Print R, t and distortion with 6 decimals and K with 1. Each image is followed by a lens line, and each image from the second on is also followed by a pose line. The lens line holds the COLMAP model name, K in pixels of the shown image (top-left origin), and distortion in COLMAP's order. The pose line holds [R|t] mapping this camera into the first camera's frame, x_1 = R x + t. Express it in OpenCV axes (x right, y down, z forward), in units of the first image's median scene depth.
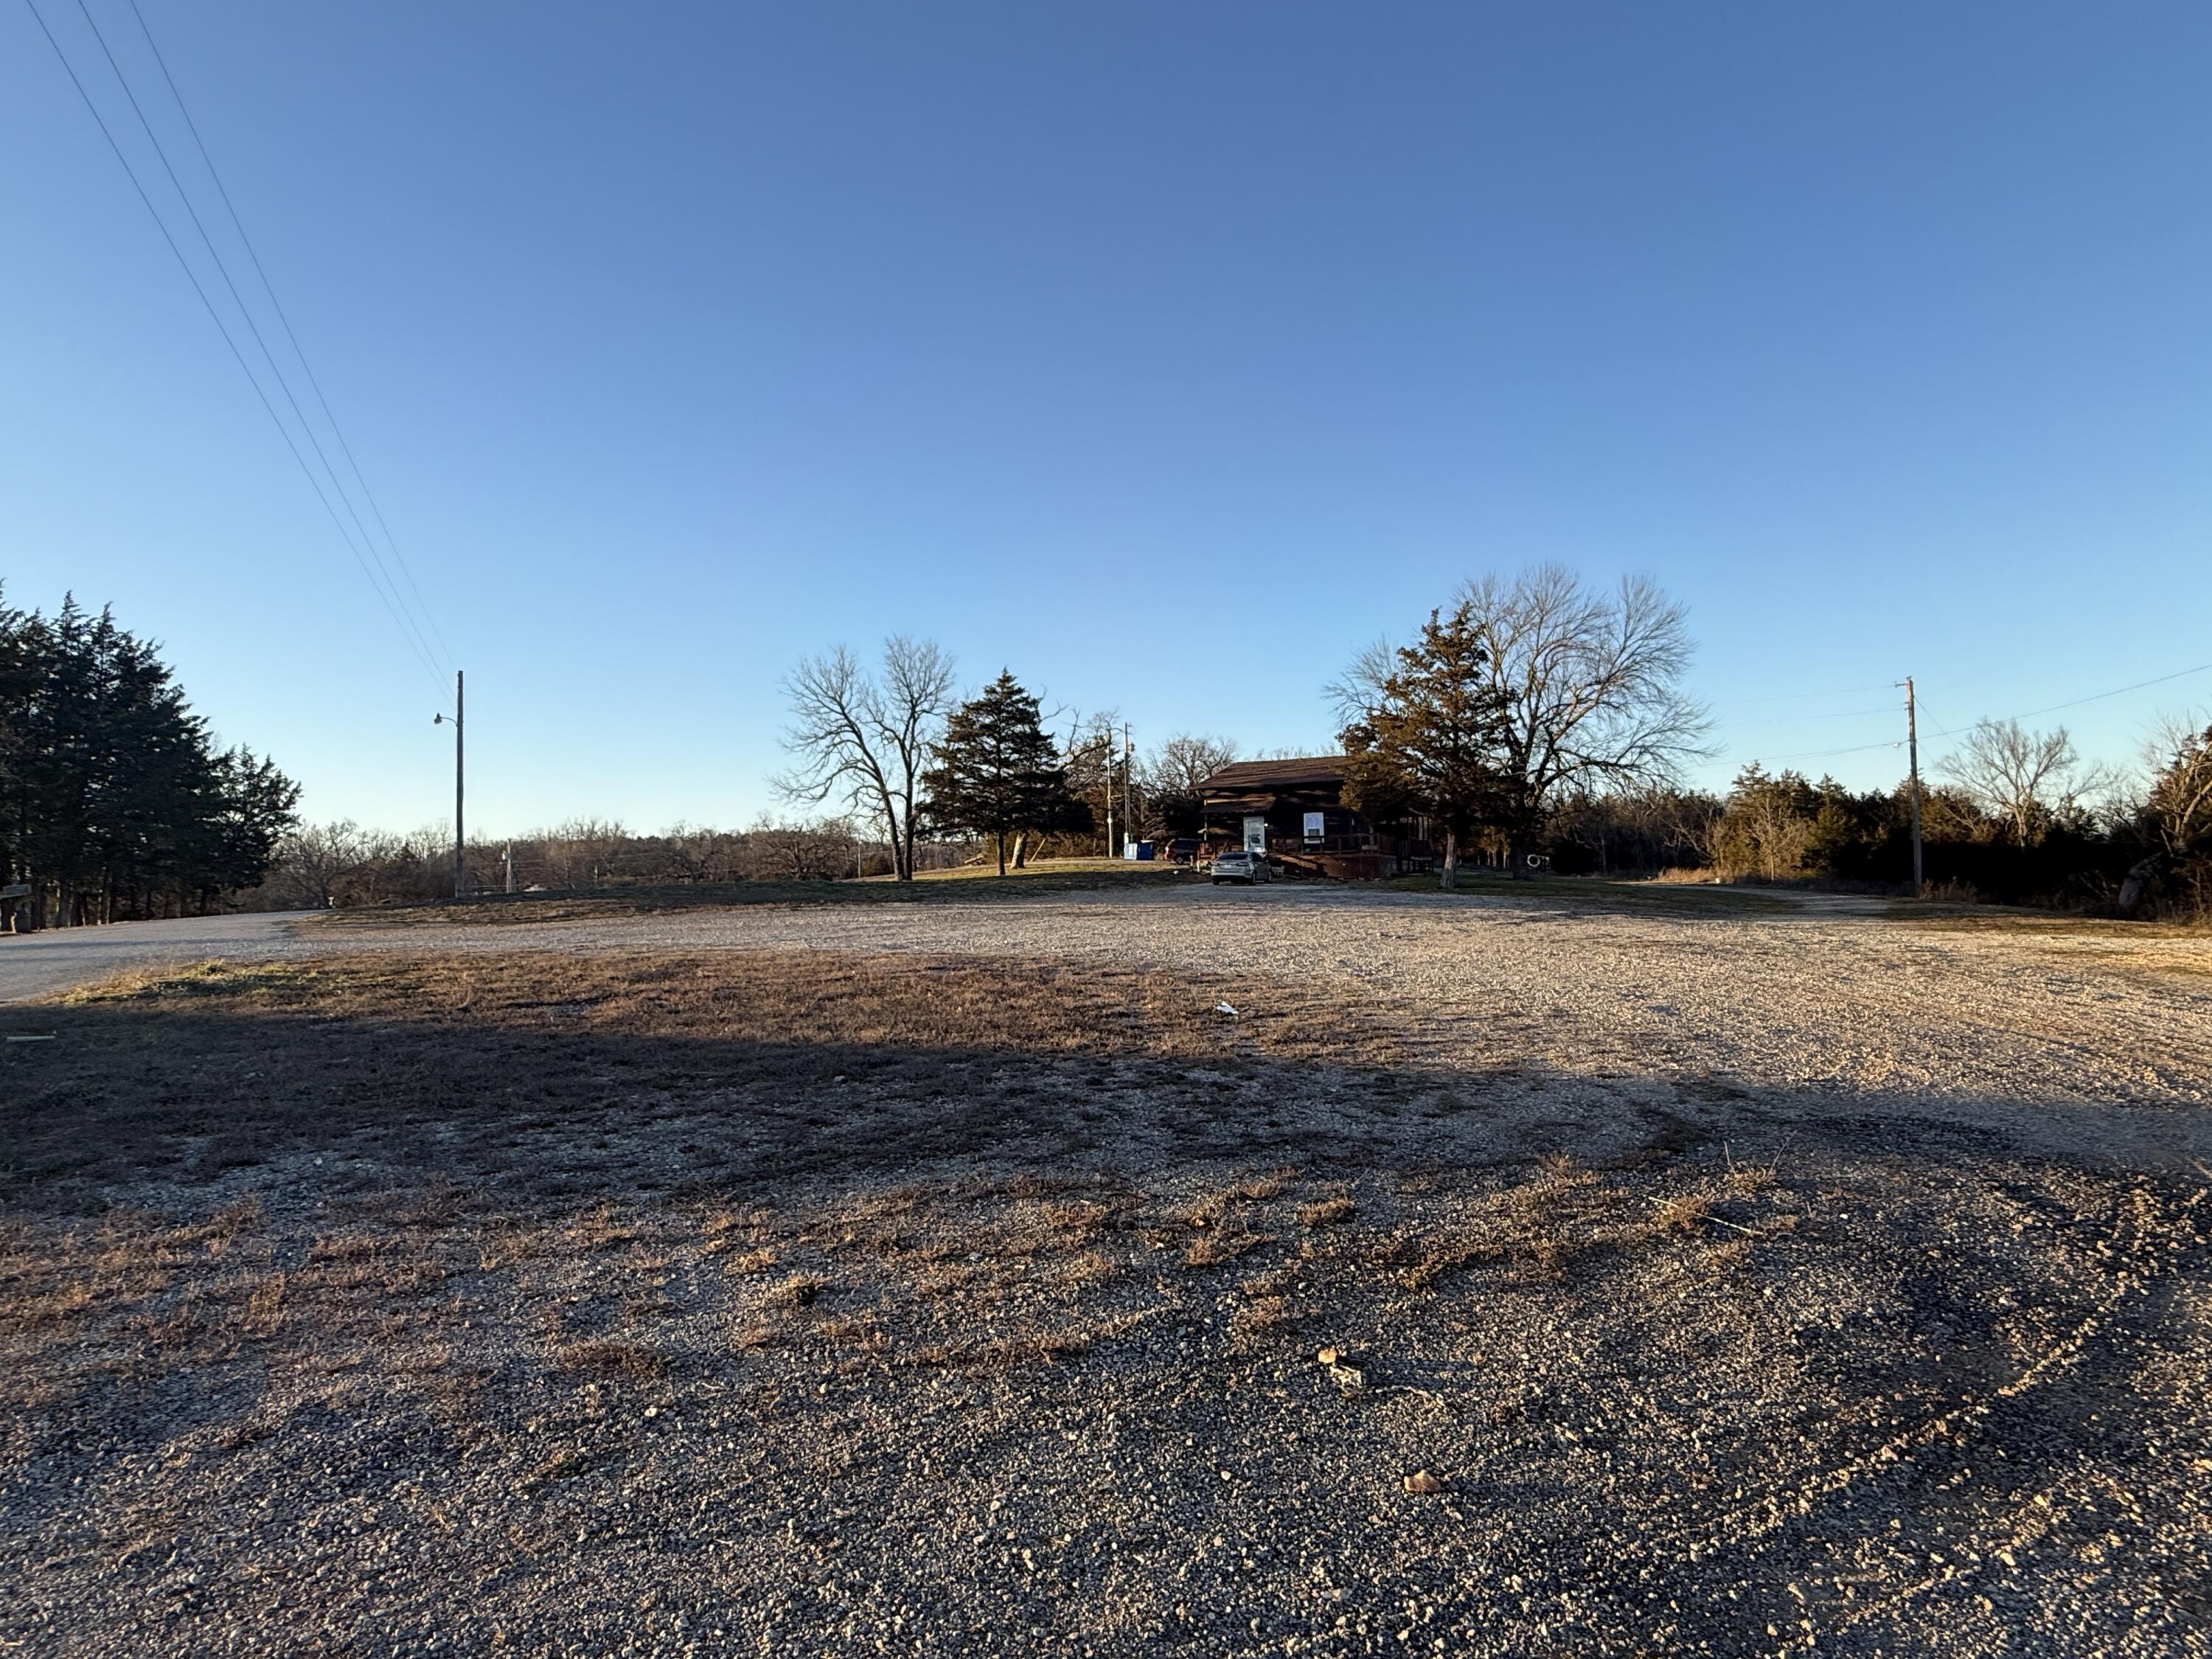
lens RADIAL K [[1169.8, 0, 1097.5], [0, 1169.8, 821.0], [0, 0, 1]] dist [0.001160, 0.000266]
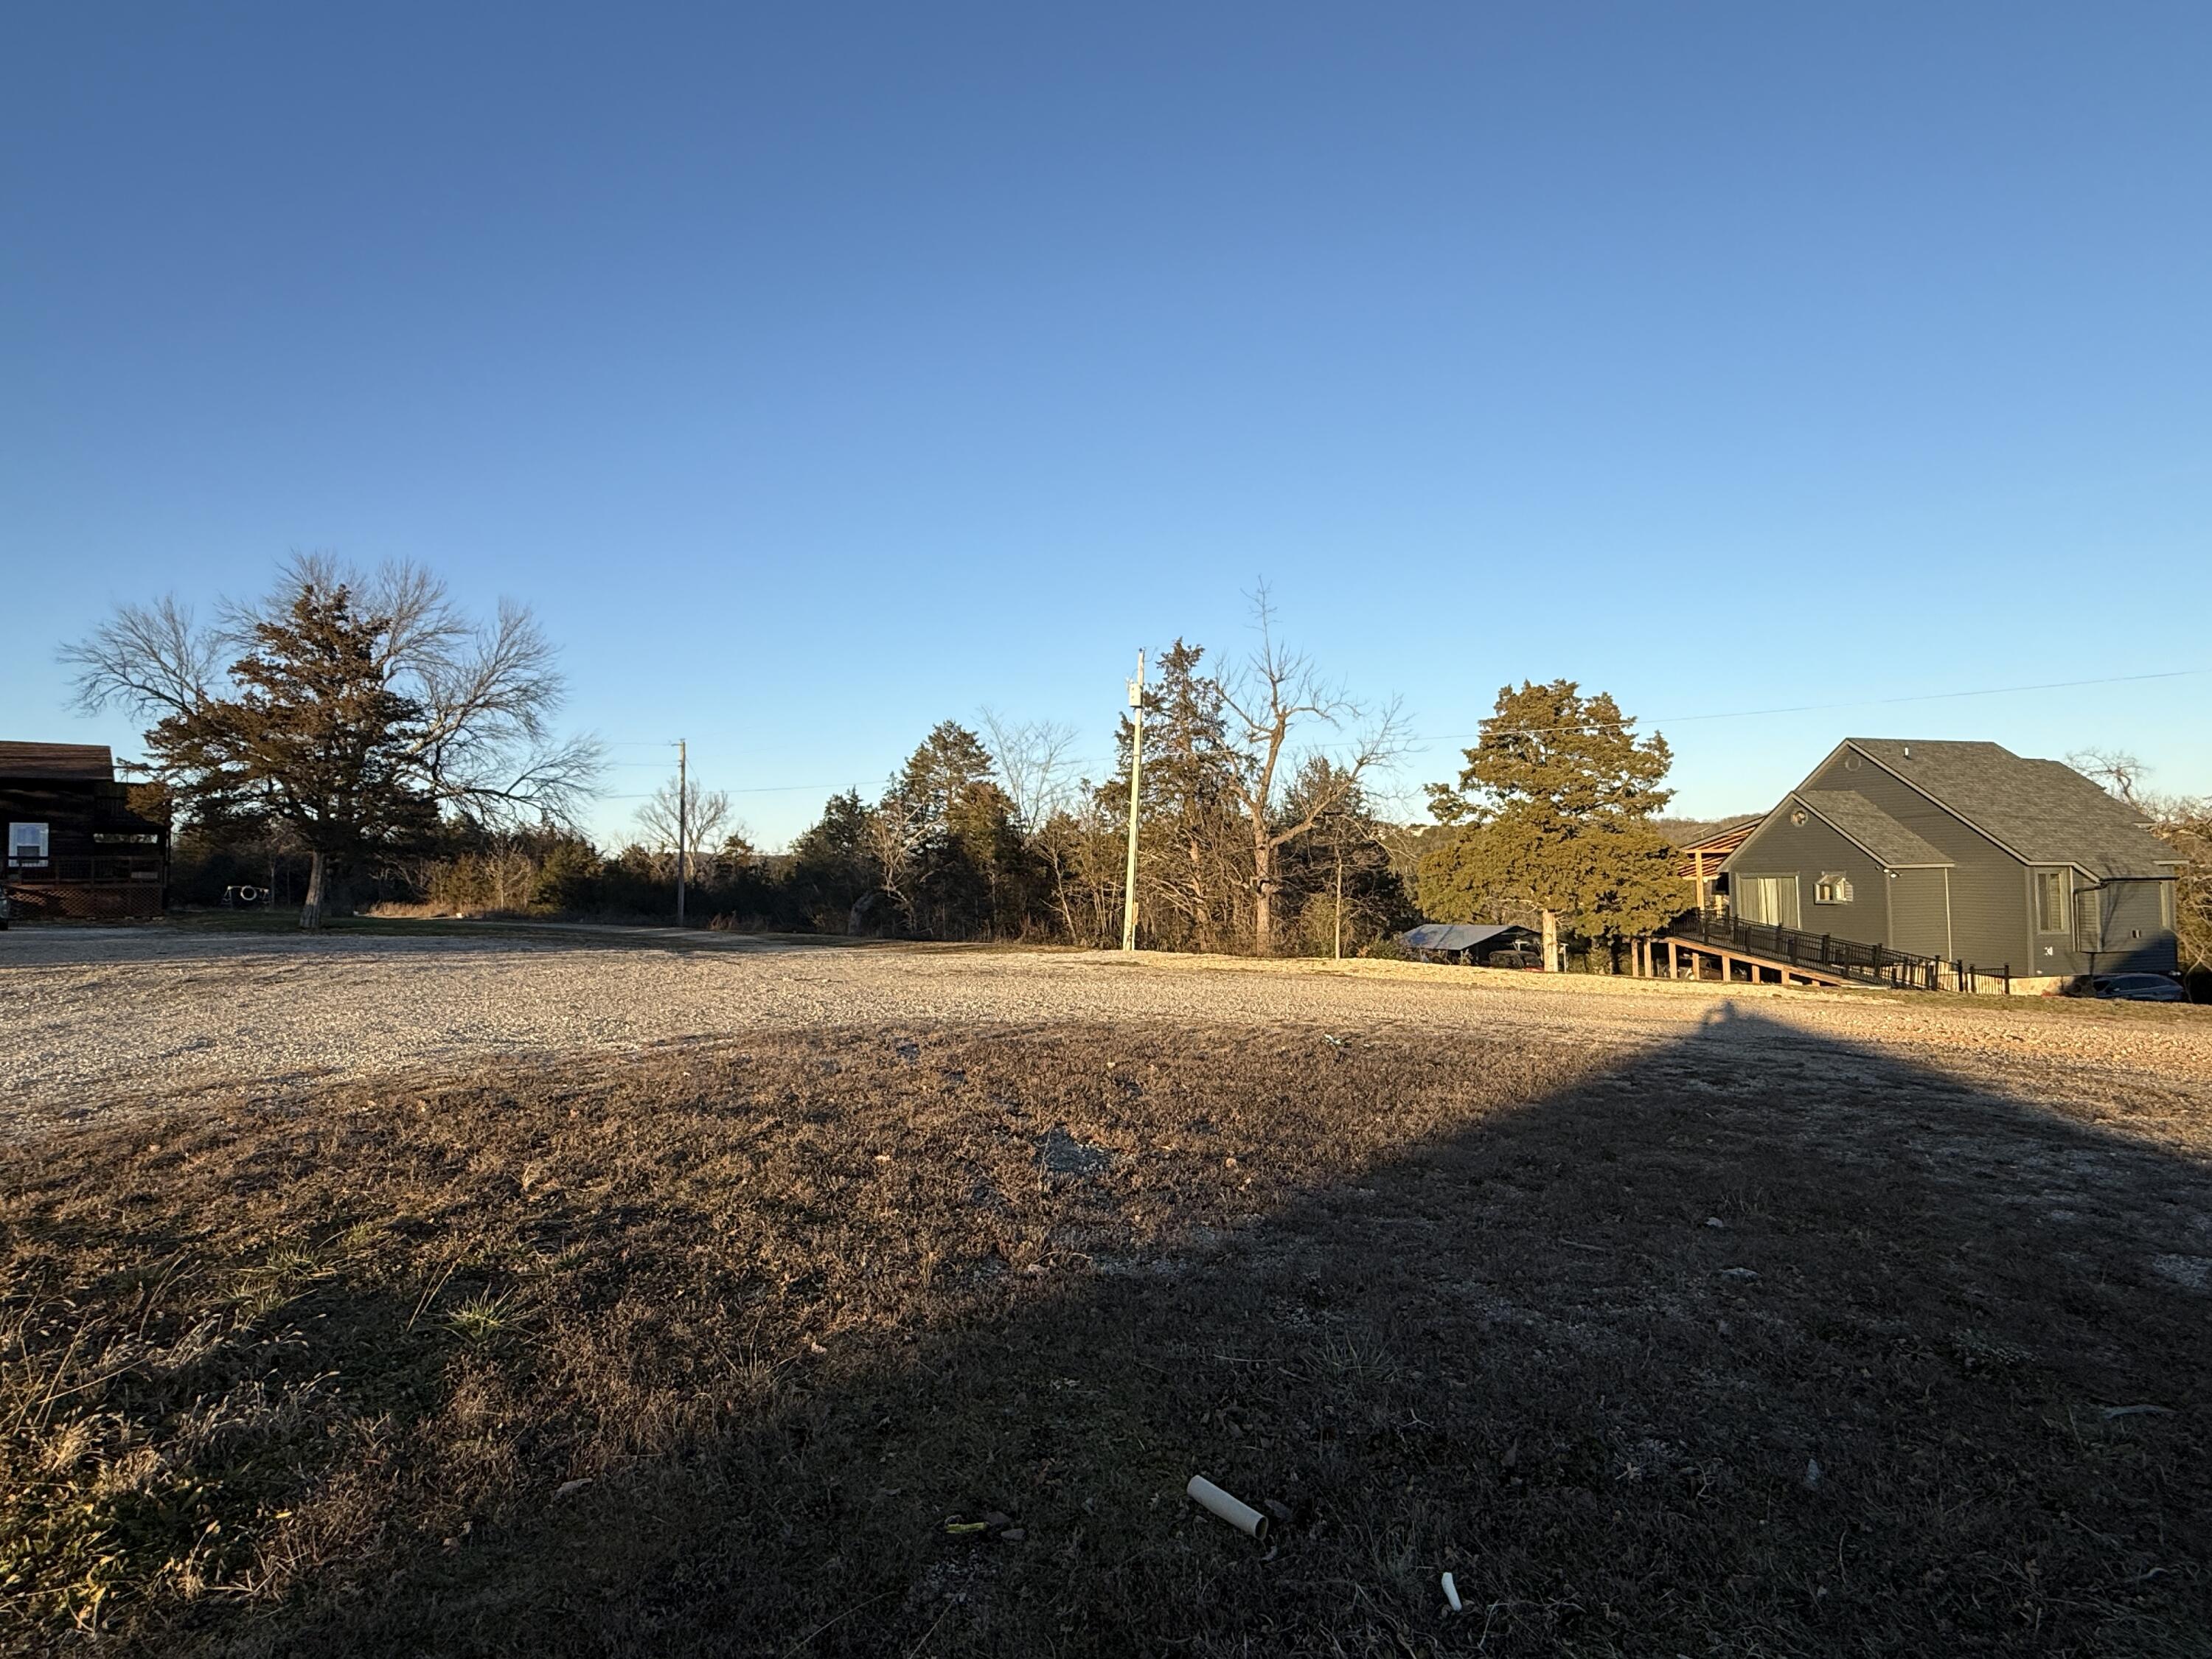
lens RADIAL K [[1169.8, 0, 1102.9], [0, 1169.8, 840.6], [0, 0, 1]] dist [0.001160, 0.000266]
pose [[0.417315, 0.049531, 0.907411, -0.177880], [-0.039737, 0.998553, -0.036231, 0.003316], [-0.907893, -0.020938, 0.418680, 0.131879]]
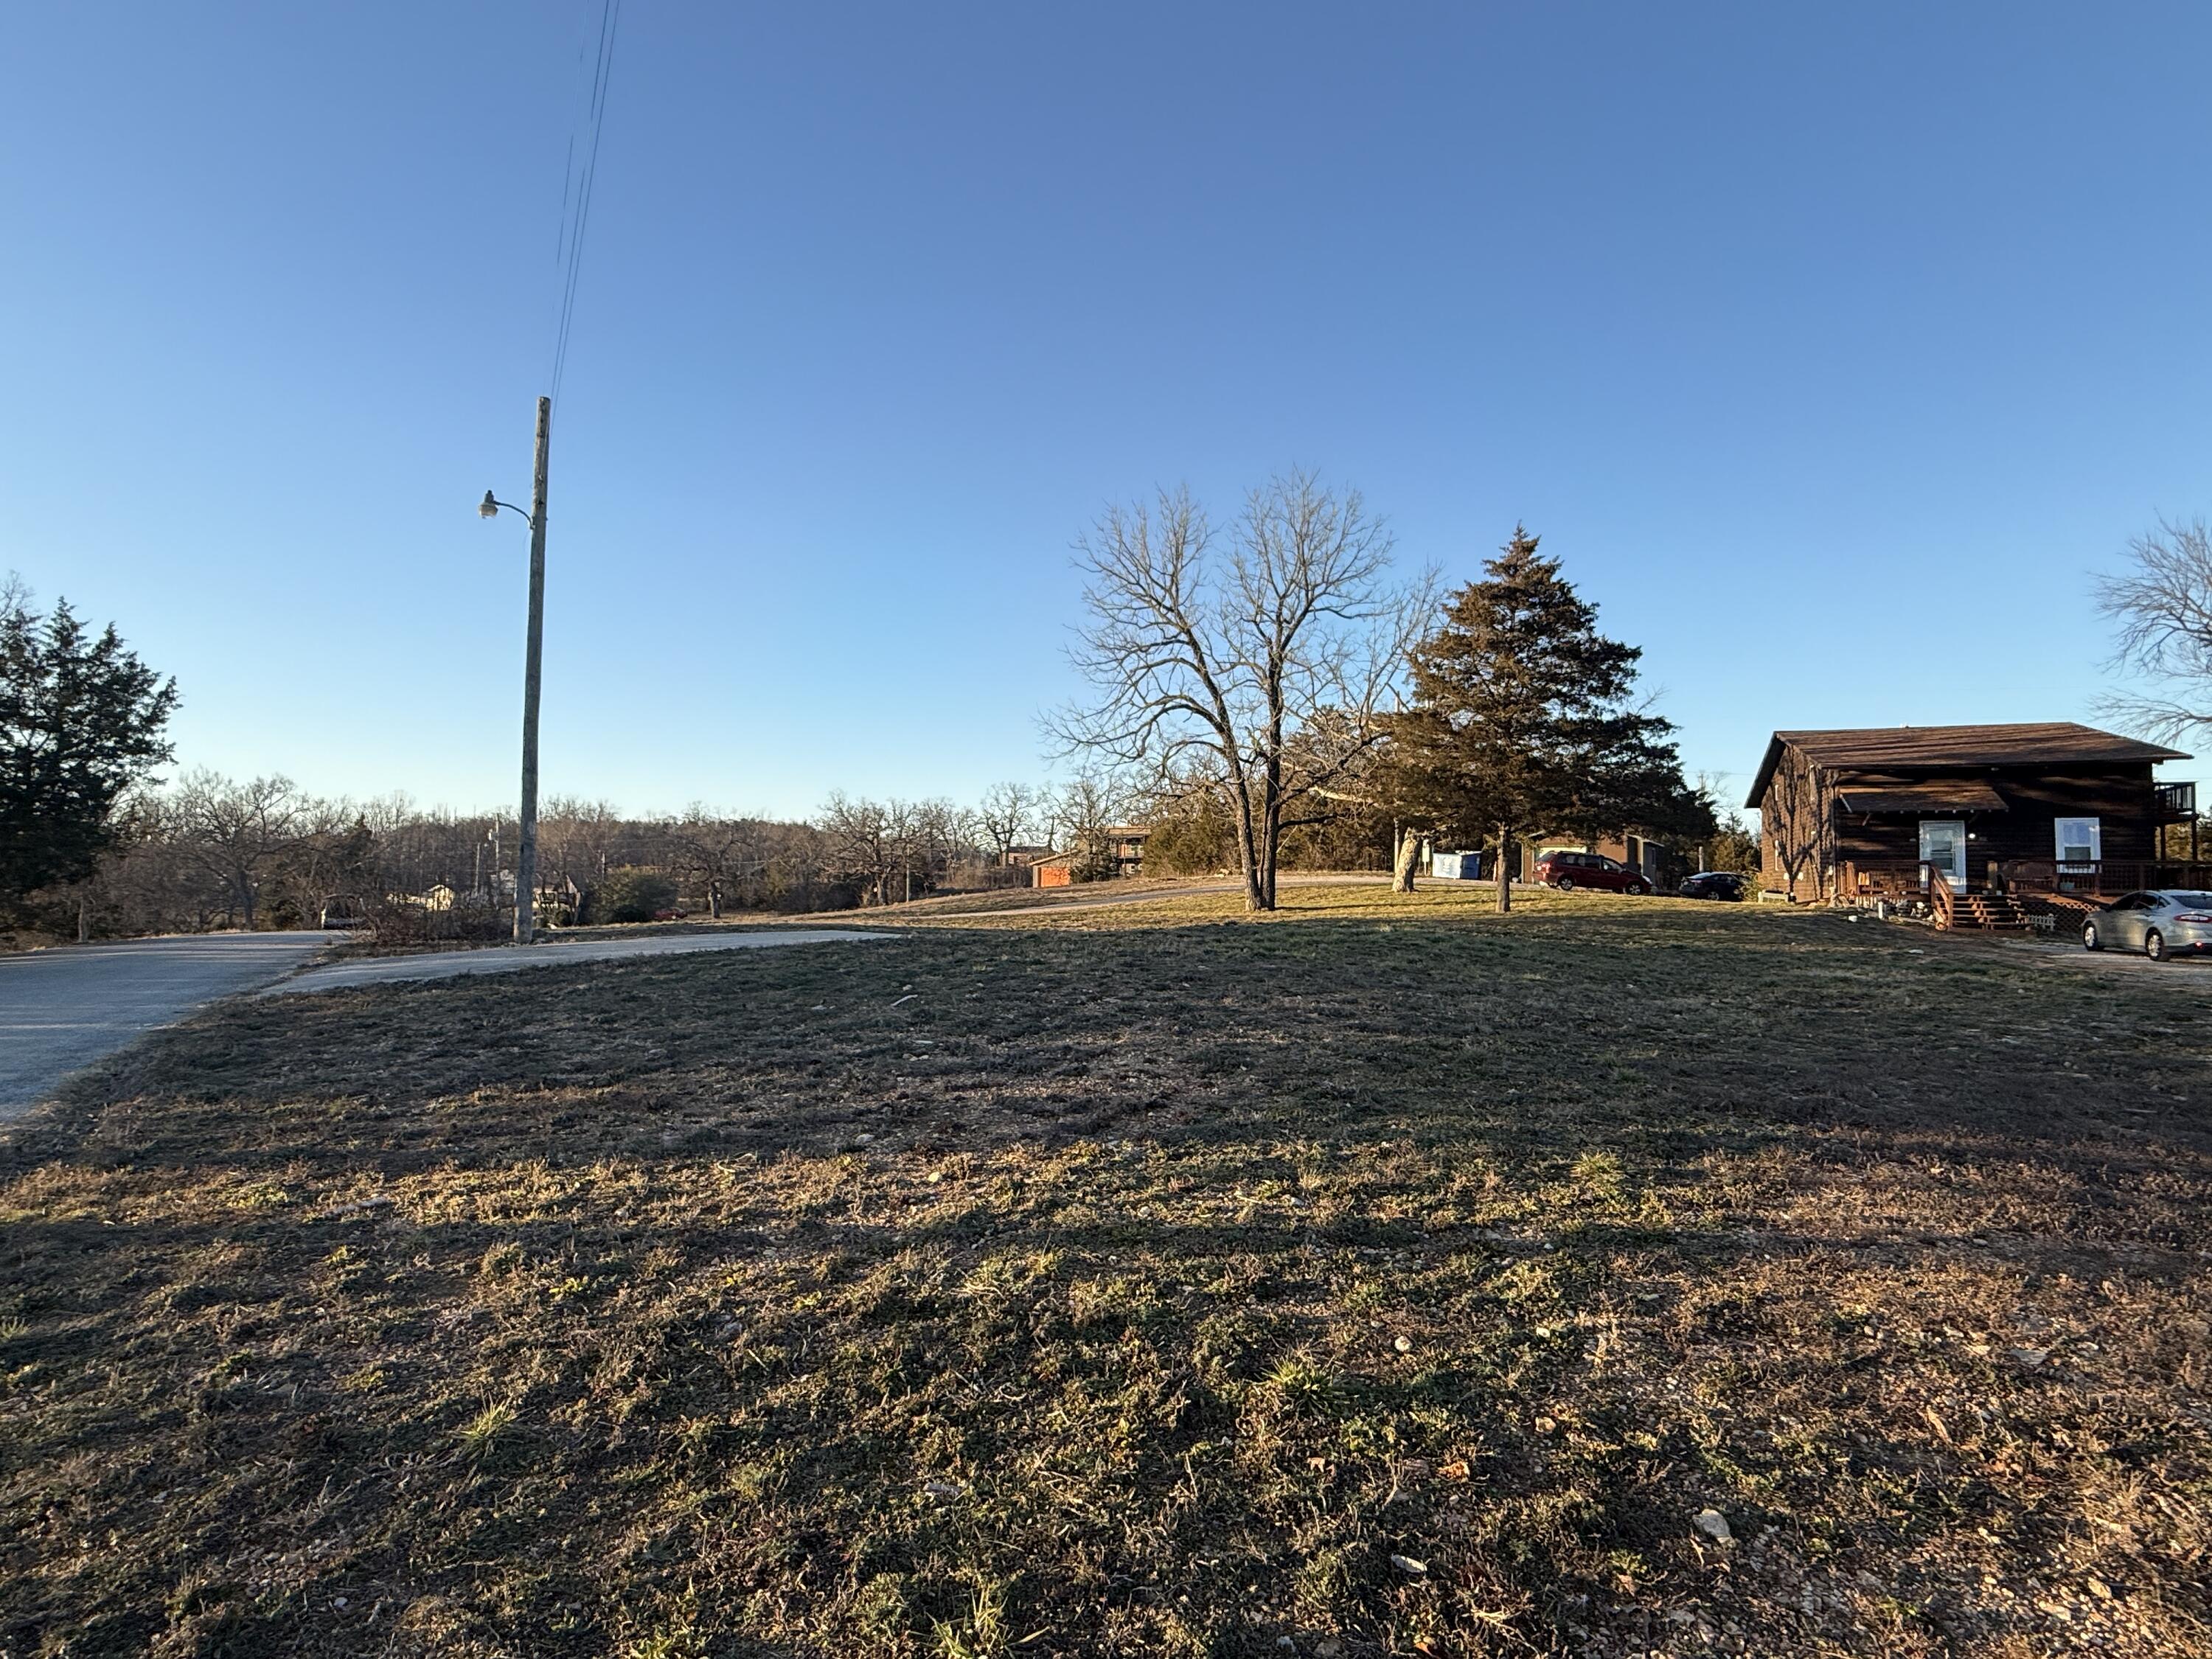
lens RADIAL K [[1169.8, 0, 1116.9], [0, 1169.8, 845.7], [0, 0, 1]] dist [0.001160, 0.000266]
pose [[0.998165, 0.038920, 0.046388, -0.290350], [-0.039748, 0.999064, 0.017061, 0.014508], [-0.045681, -0.018874, 0.998778, 0.467467]]
